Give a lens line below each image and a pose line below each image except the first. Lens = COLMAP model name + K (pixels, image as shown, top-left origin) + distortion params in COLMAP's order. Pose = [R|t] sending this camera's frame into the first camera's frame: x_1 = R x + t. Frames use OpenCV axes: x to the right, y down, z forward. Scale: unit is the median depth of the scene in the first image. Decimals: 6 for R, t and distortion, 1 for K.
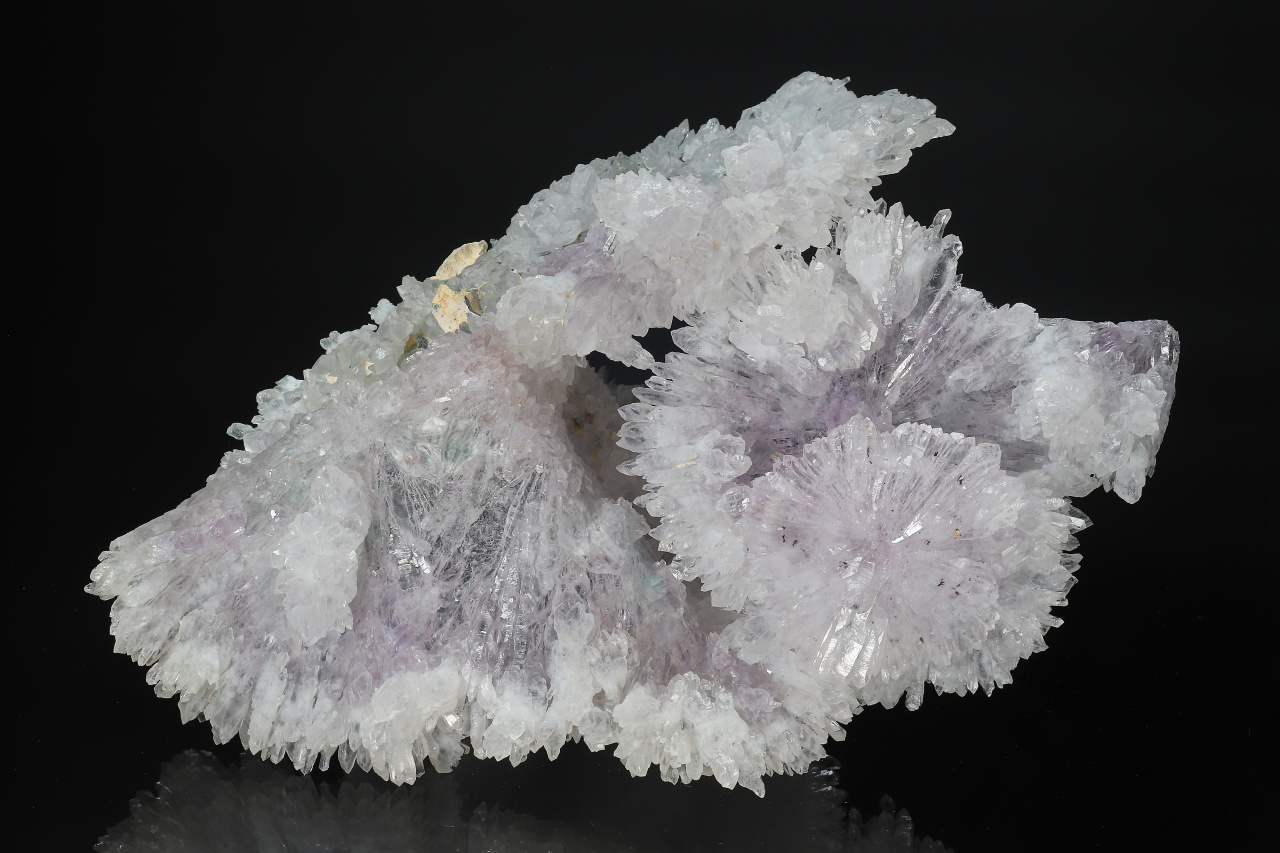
lens RADIAL K [[3977.2, 0, 639.0], [0, 3977.2, 430.1], [0, 0, 1]] dist [0.145145, -3.219373]
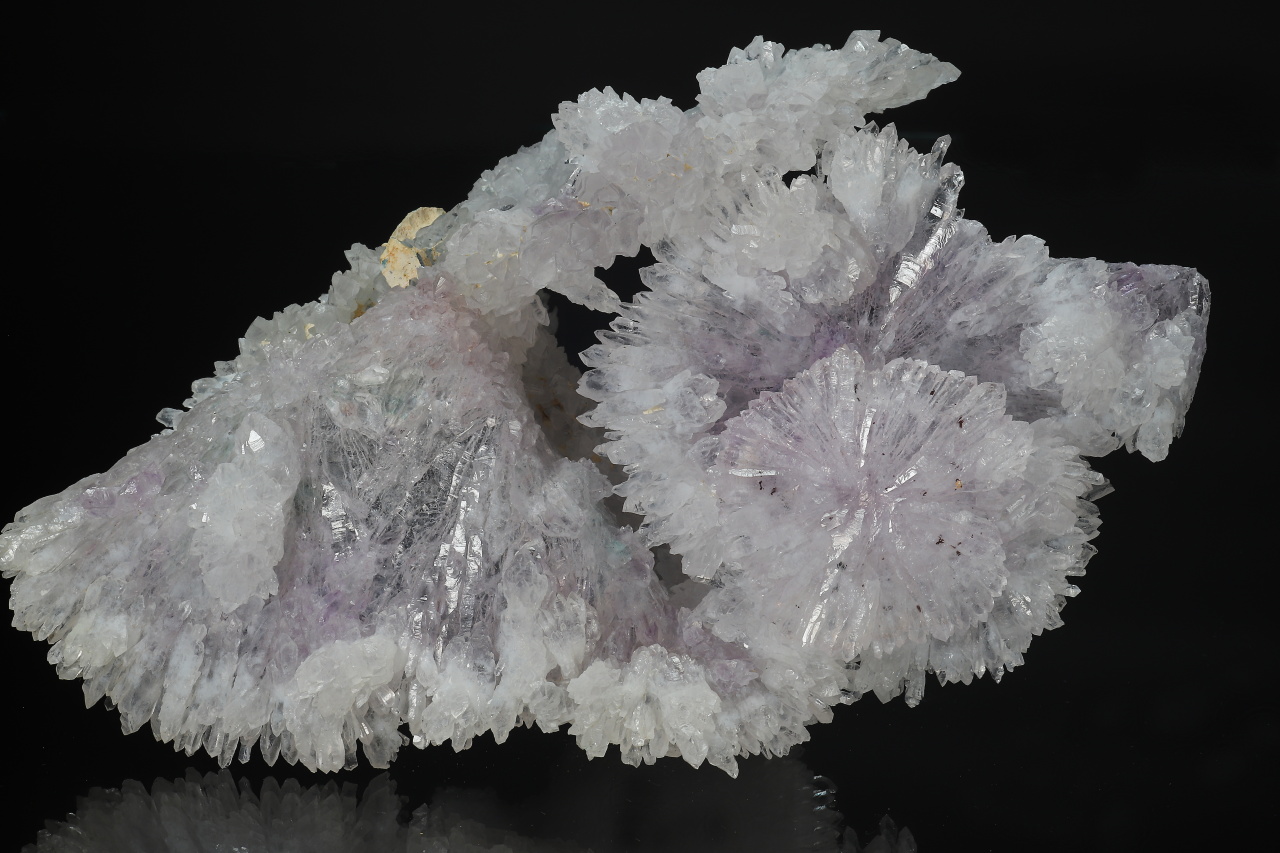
lens RADIAL K [[3977.2, 0, 639.0], [0, 3977.2, 430.1], [0, 0, 1]] dist [0.145145, -3.219373]
pose [[0.999273, 0.002360, -0.038061, 0.042328], [-0.008534, 0.986610, -0.162874, 0.157324], [0.037166, 0.163081, 0.985912, 0.120822]]
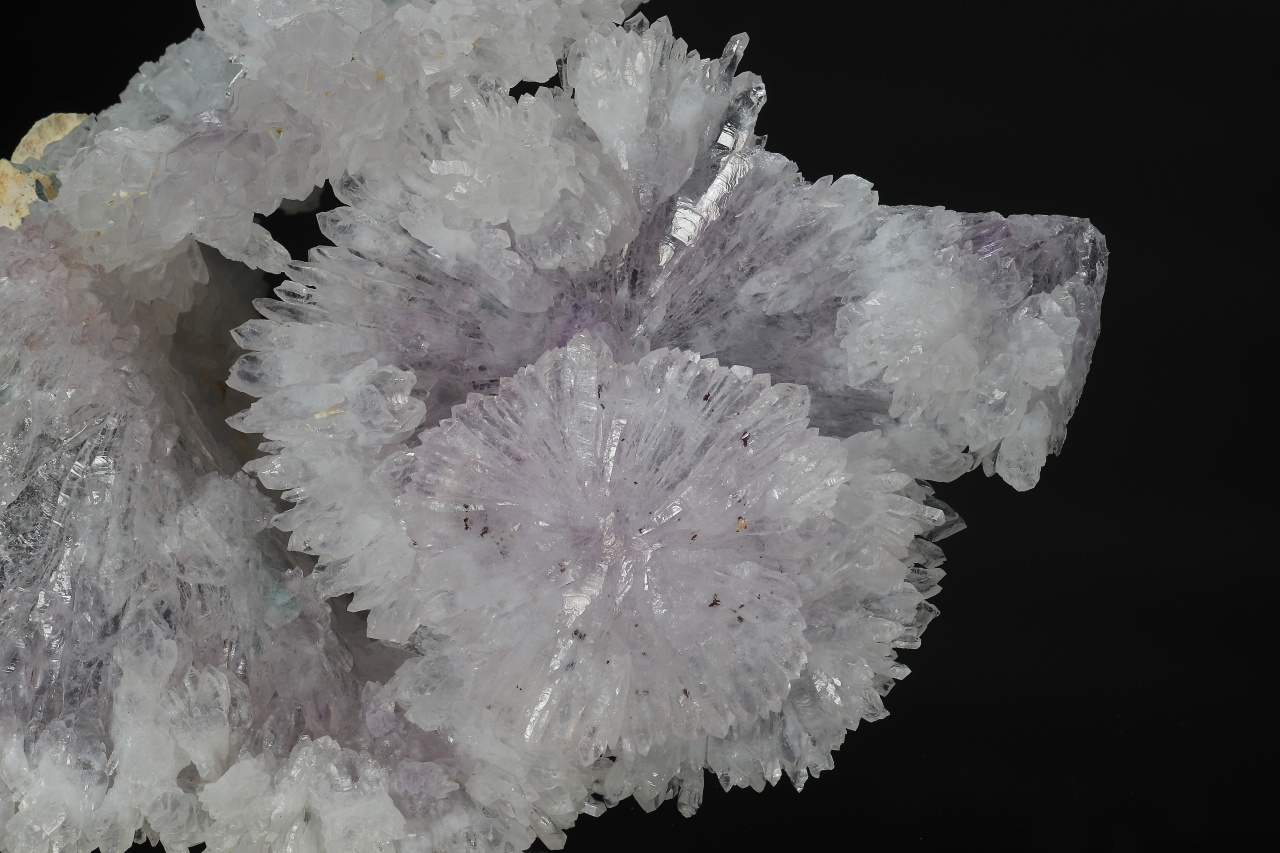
lens RADIAL K [[4180.4, 0, 640.0], [0, 4180.4, 426.5], [0, 0, 1]] dist [0.182055, -4.650853]
pose [[0.997361, 0.016806, -0.070635, 0.109952], [-0.023988, 0.994485, -0.102101, 0.078571], [0.068529, 0.103526, 0.992263, 0.326788]]
